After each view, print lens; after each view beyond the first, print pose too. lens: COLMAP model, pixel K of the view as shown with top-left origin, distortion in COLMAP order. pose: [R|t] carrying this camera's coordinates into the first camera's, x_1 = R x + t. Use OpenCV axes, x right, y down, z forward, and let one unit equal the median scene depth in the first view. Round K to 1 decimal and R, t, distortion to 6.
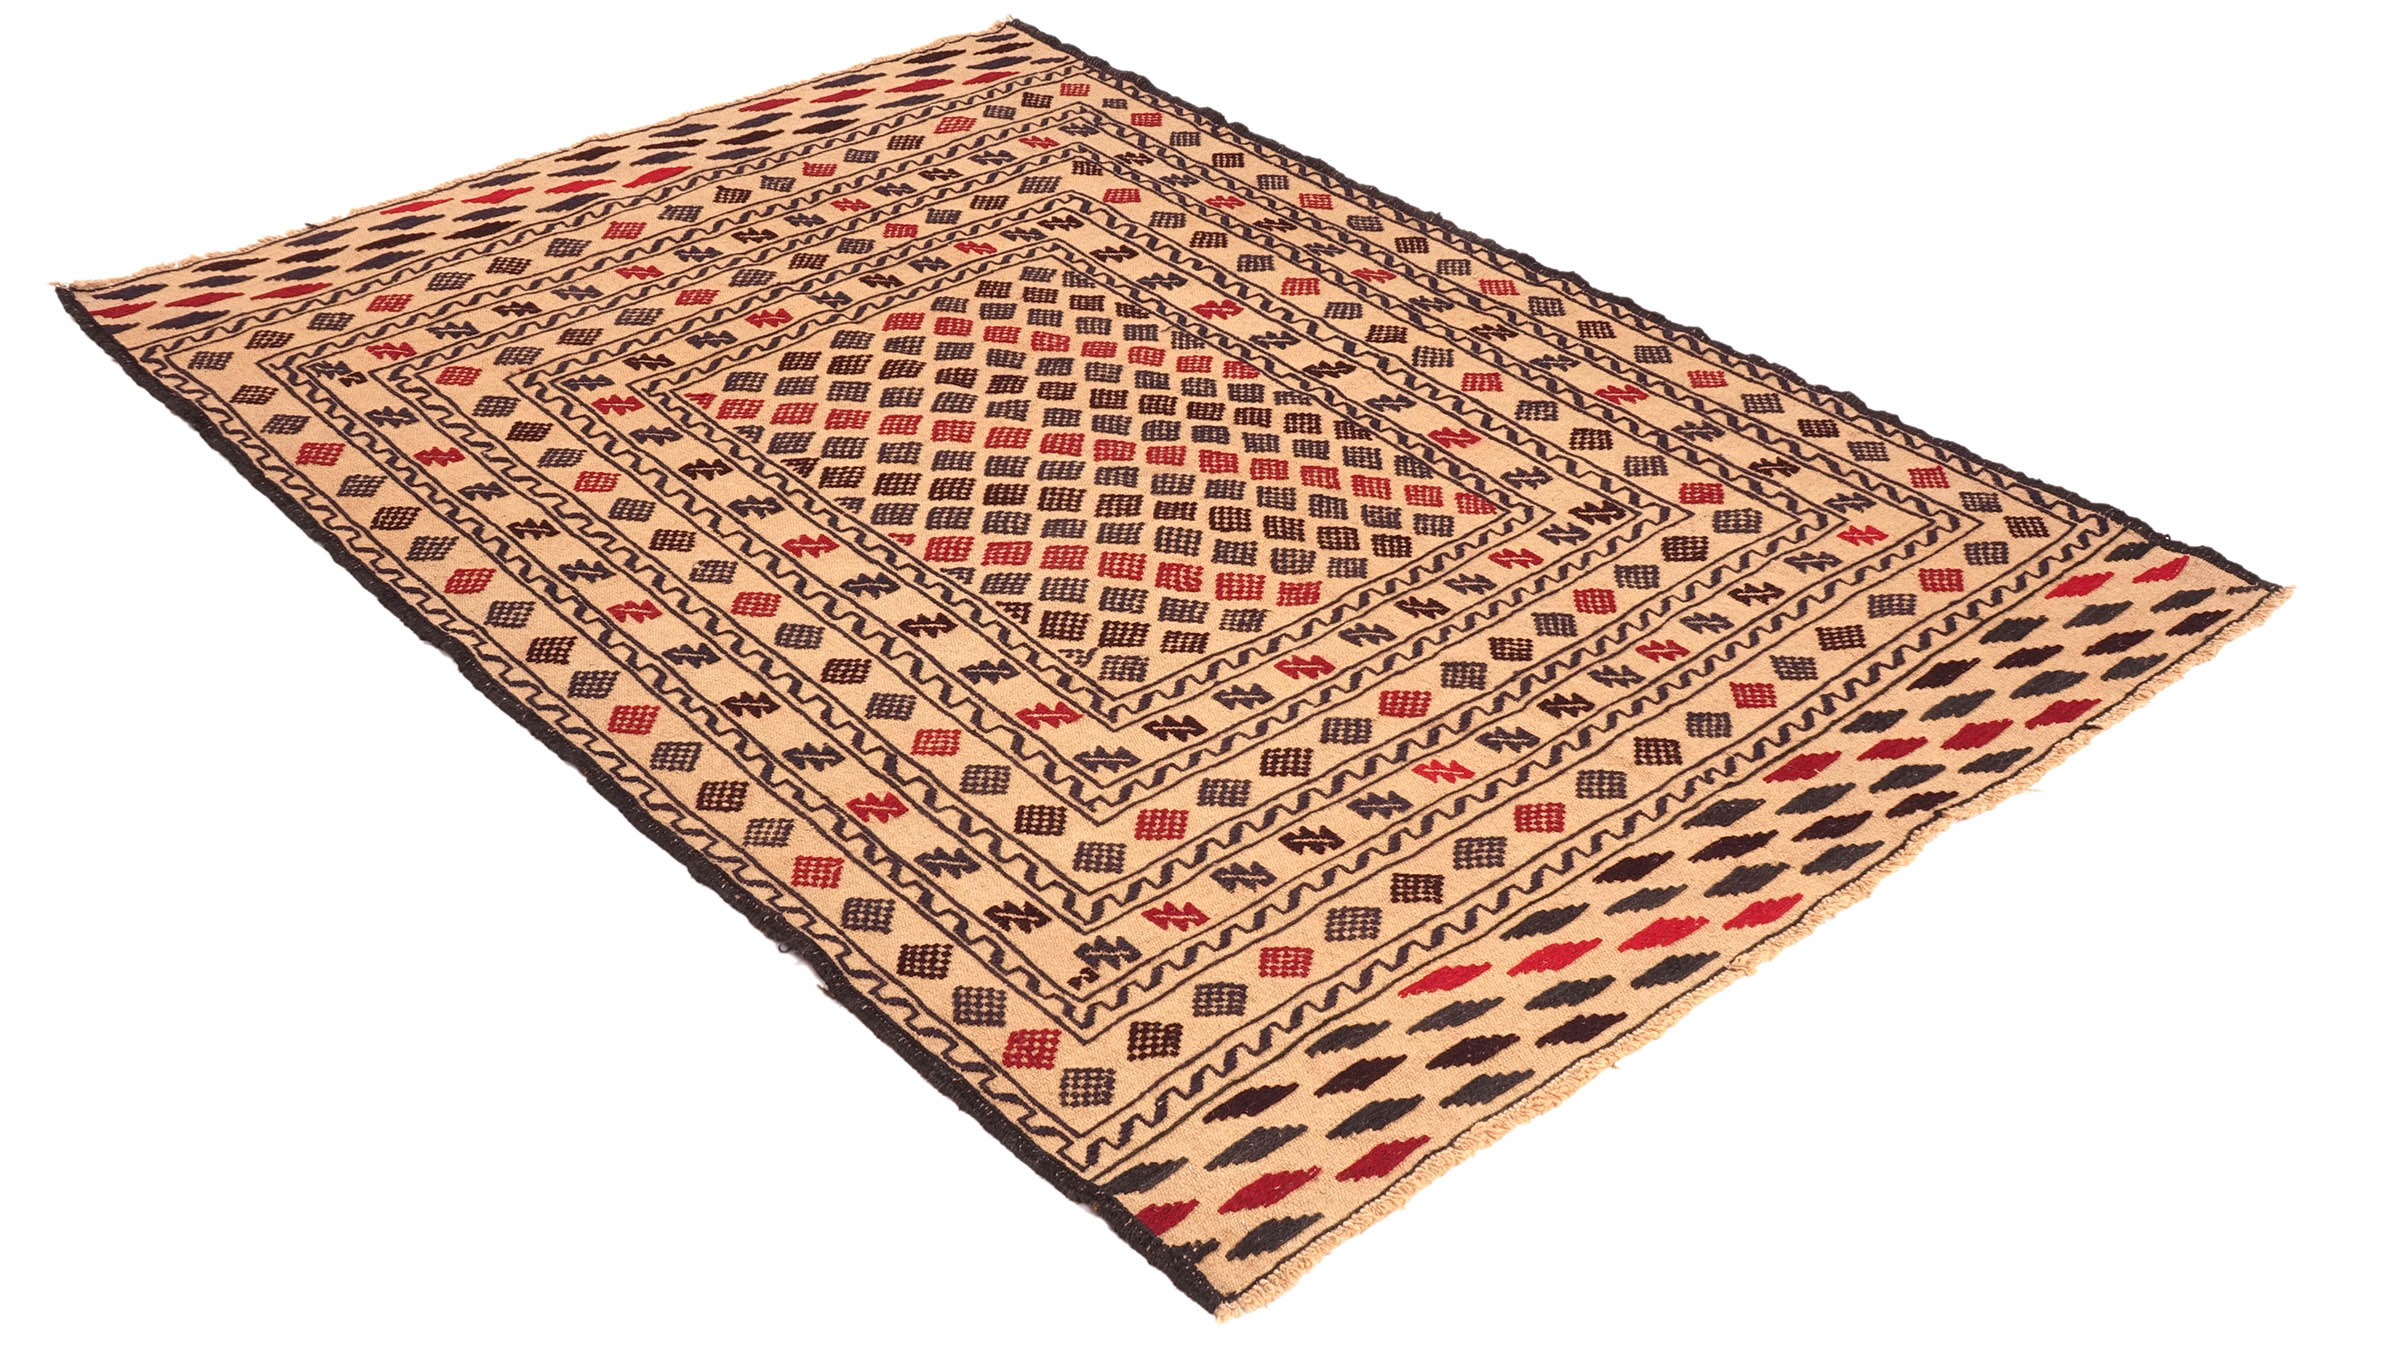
lens RADIAL K [[2596.1, 0, 1200.0], [0, 2596.1, 675.5], [0, 0, 1]] dist [0.000207, -0.015921]
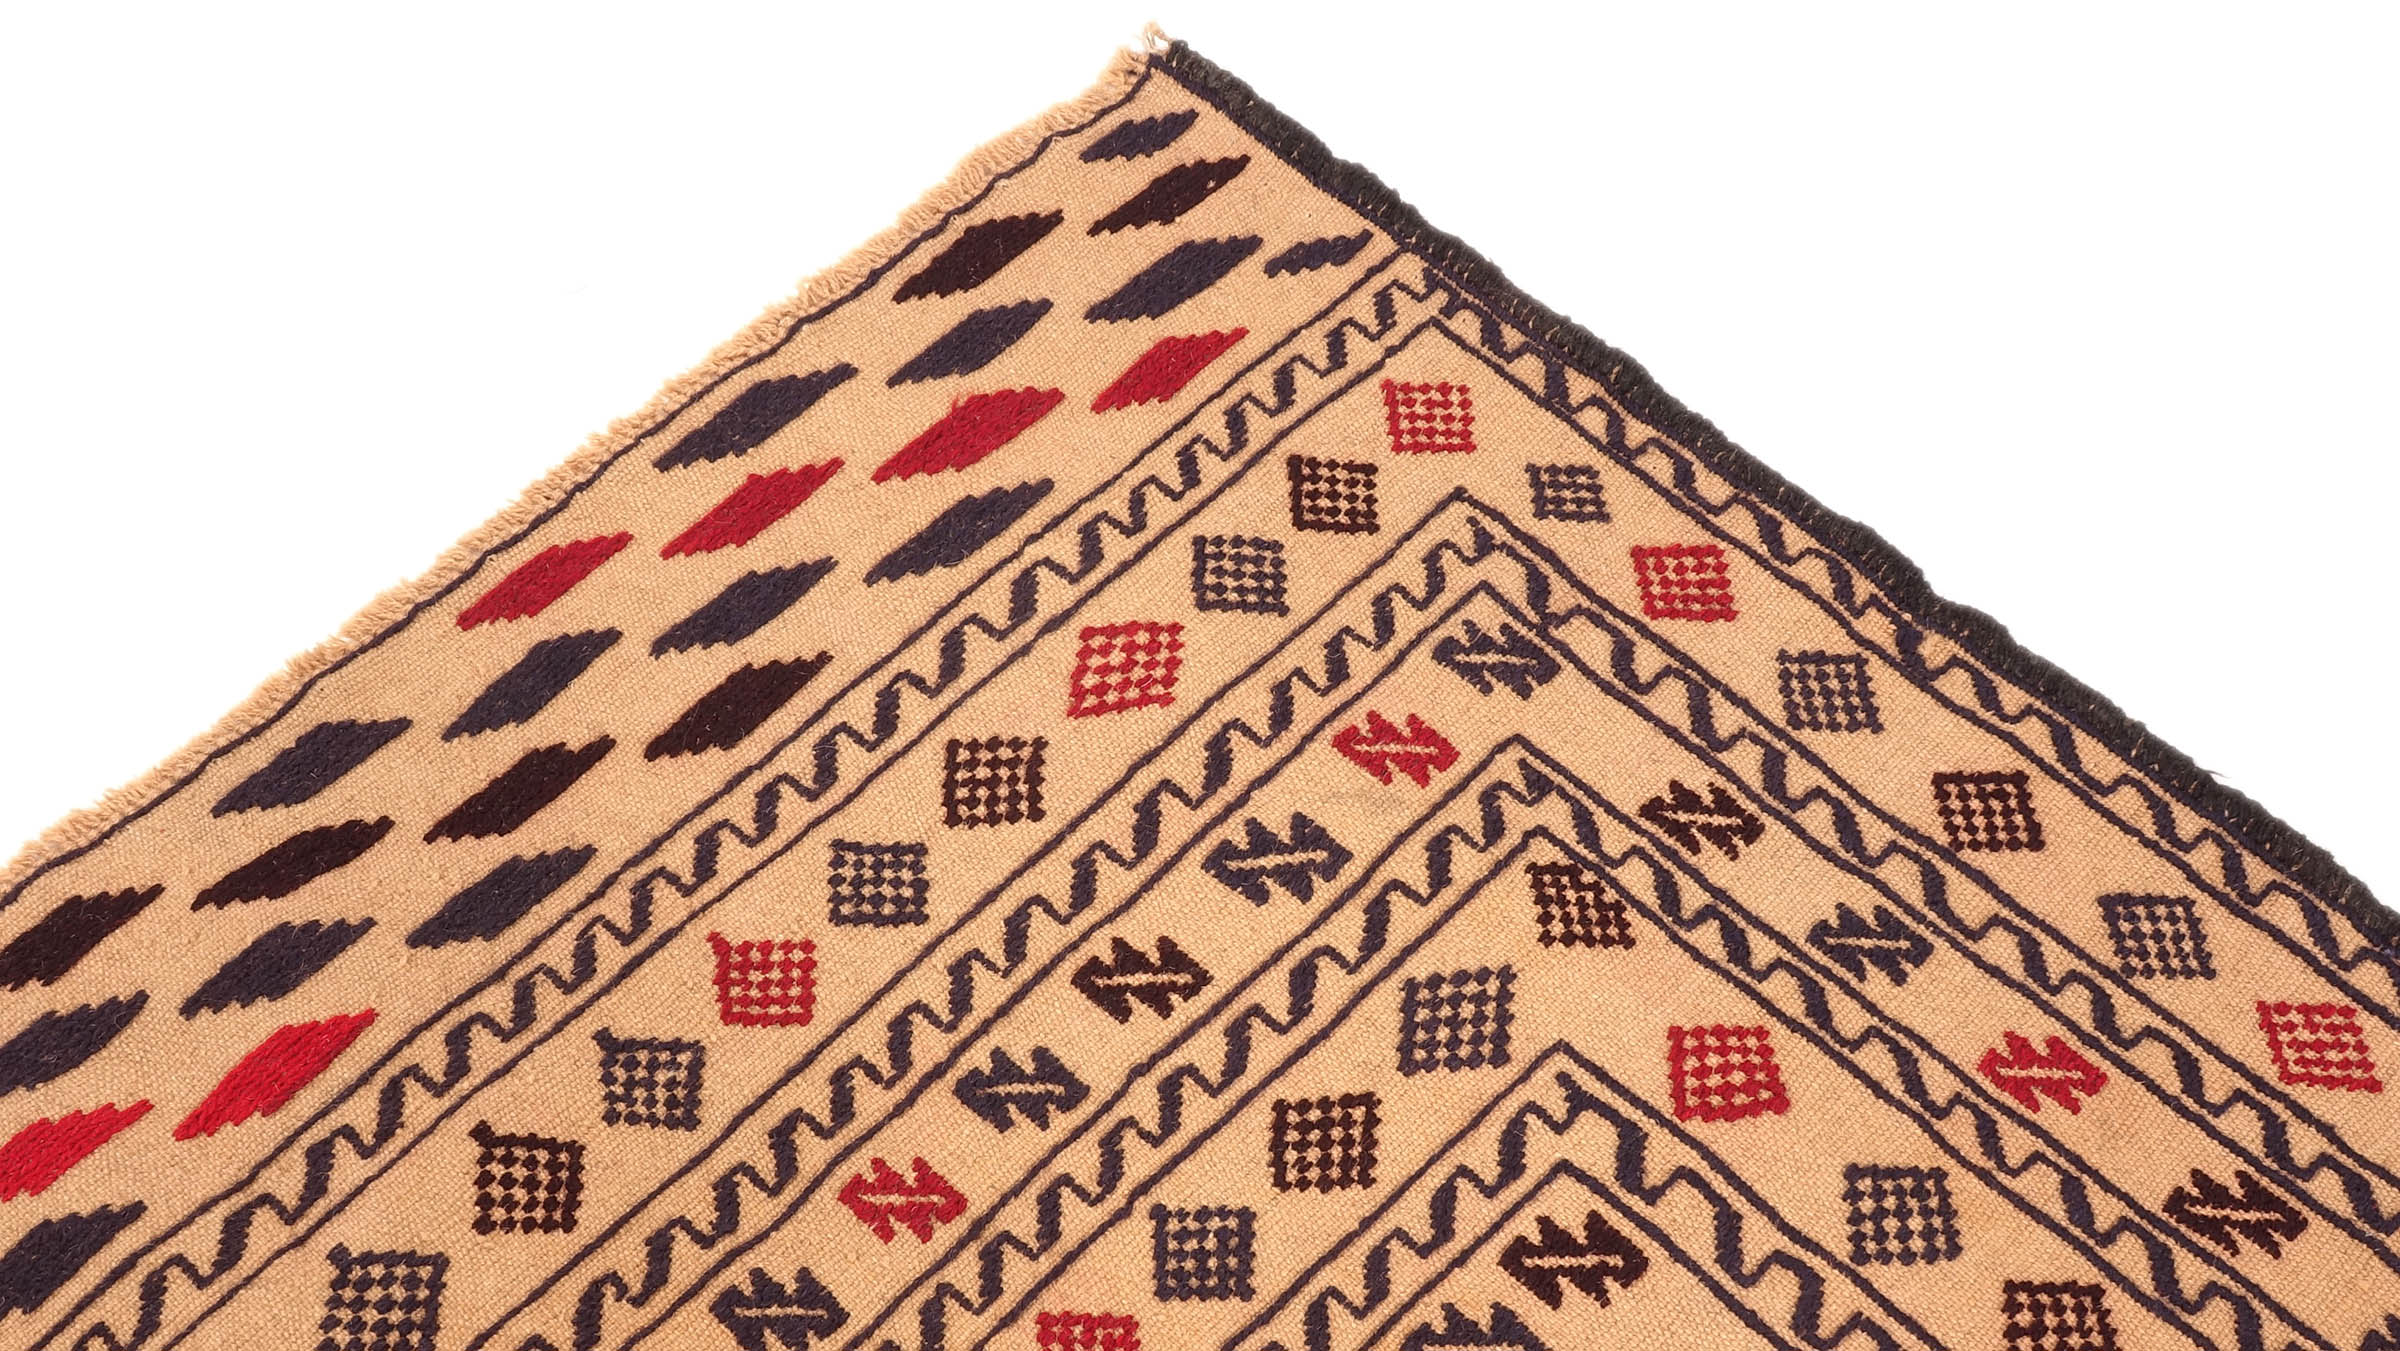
lens RADIAL K [[3584.3, 0, 1100.0], [0, 3584.3, 675.6], [0, 0, 1]] dist [-0.027722, 0.060481]
pose [[0.996204, -0.084340, 0.021542, -0.130872], [0.071015, 0.930558, 0.359192, -0.458781], [-0.050340, -0.356299, 0.933015, 0.697577]]
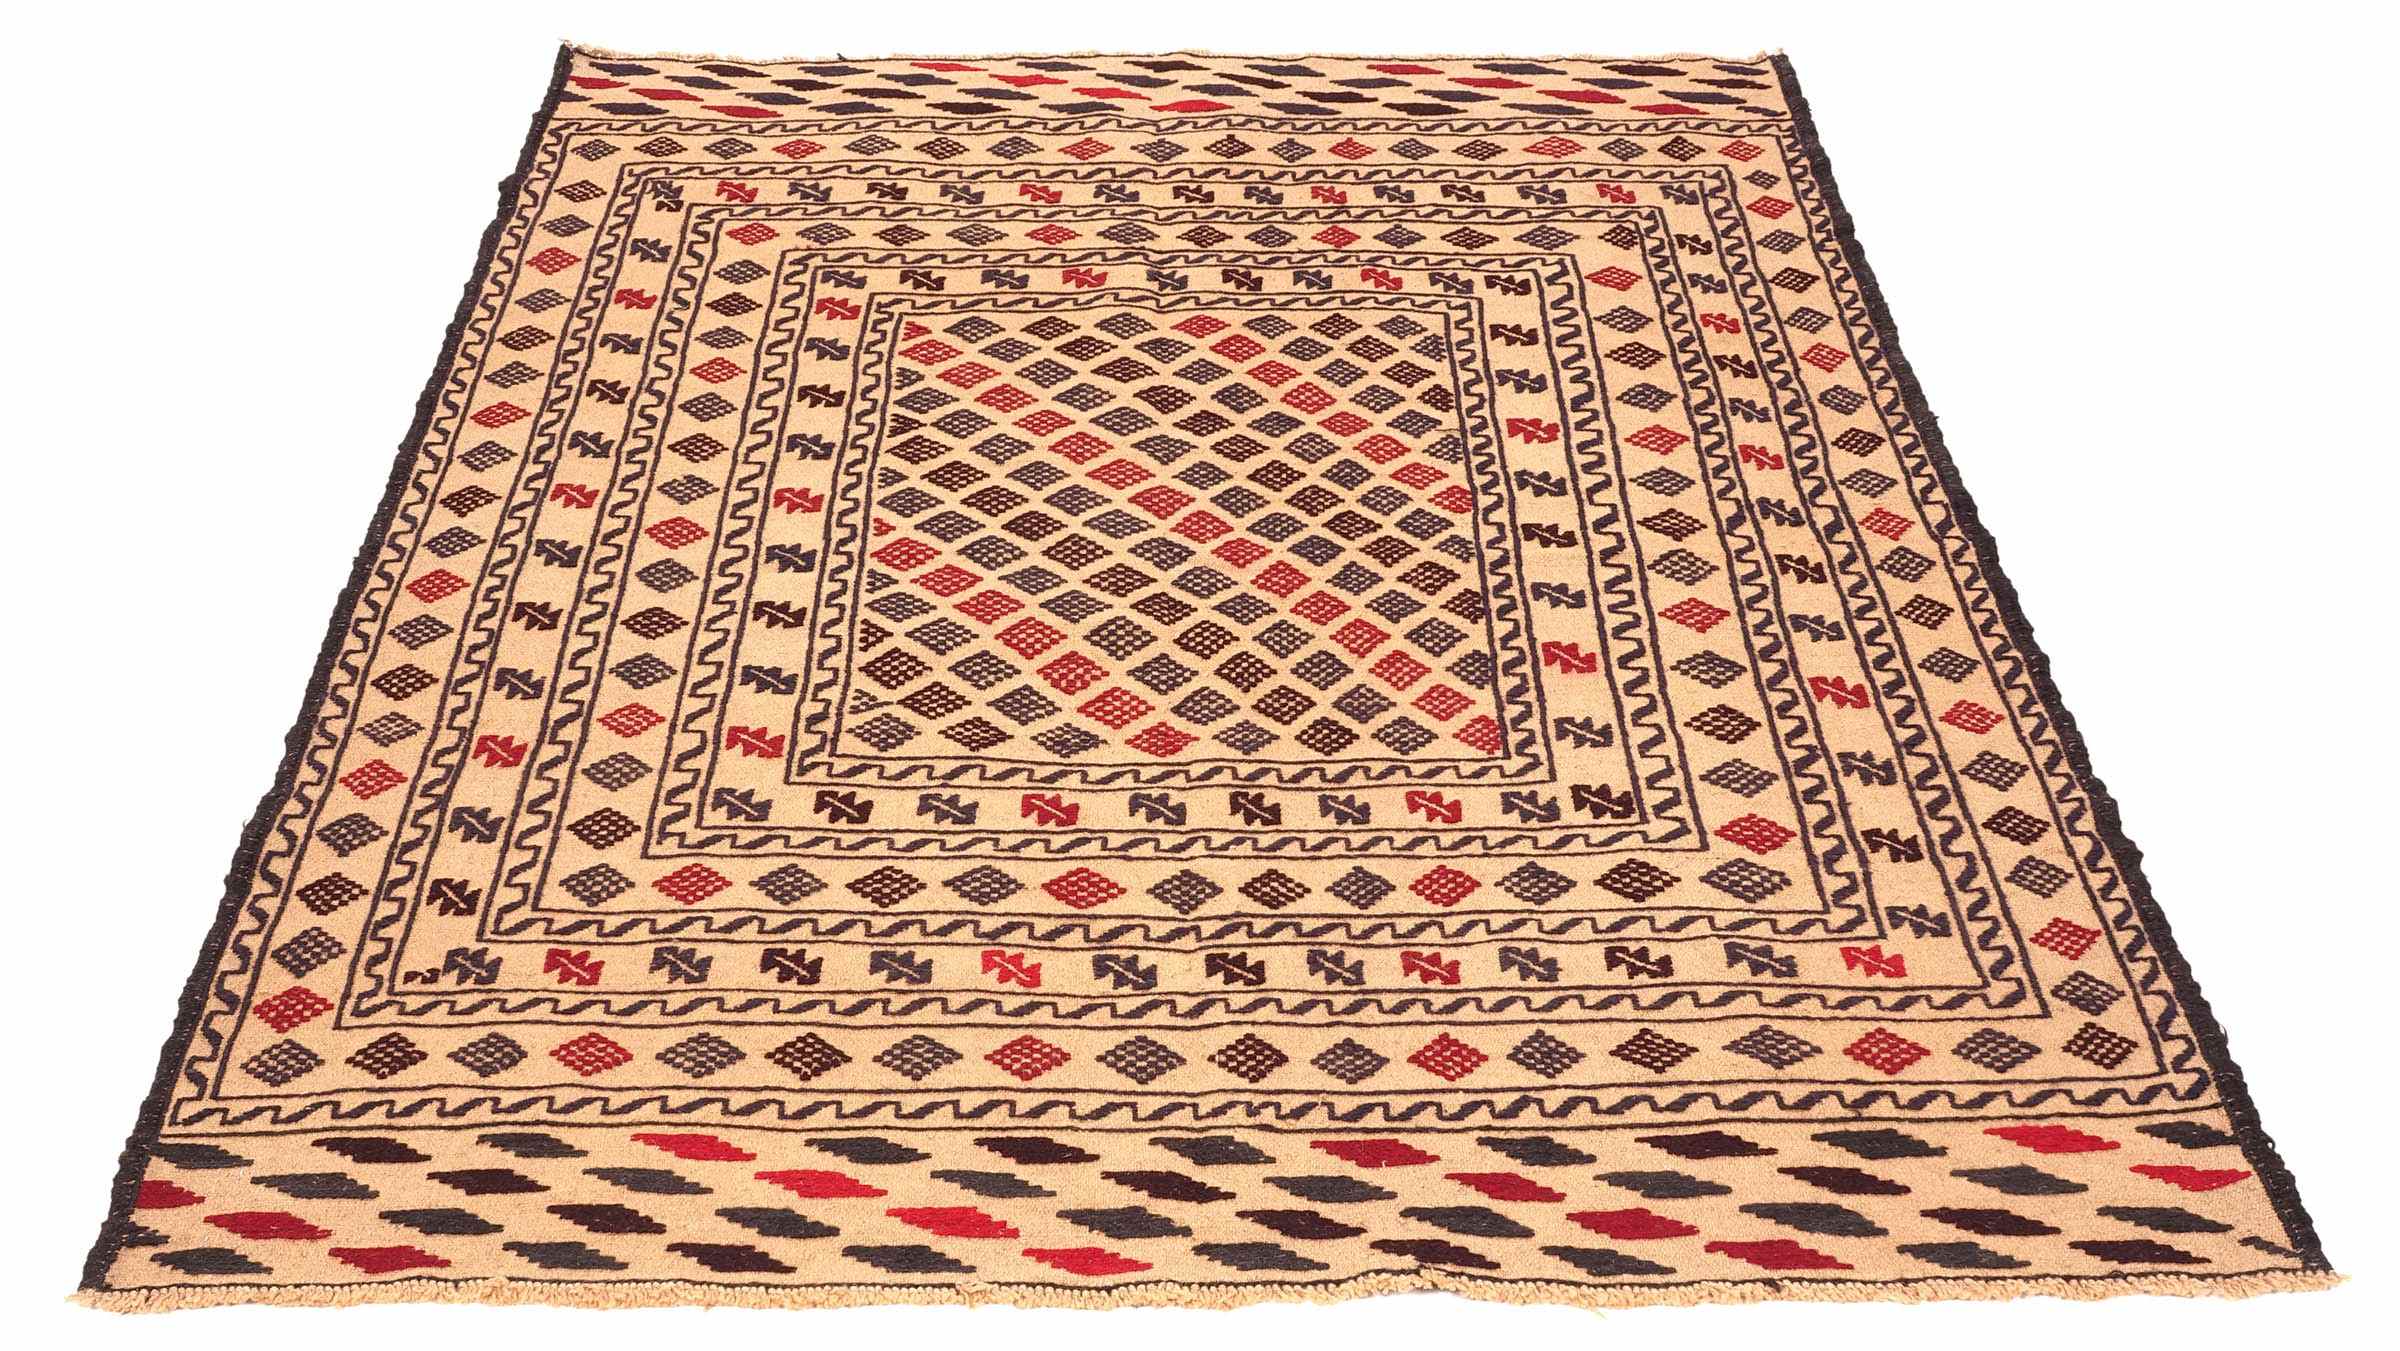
lens RADIAL K [[3429.5, 0, 1200.0], [0, 3429.5, 675.5], [0, 0, 1]] dist [-0.022026, -0.074201]
pose [[0.766026, 0.341972, -0.544298, 0.546813], [-0.369428, 0.927149, 0.062589, -0.107285], [0.526049, 0.153135, 0.836554, 0.110613]]
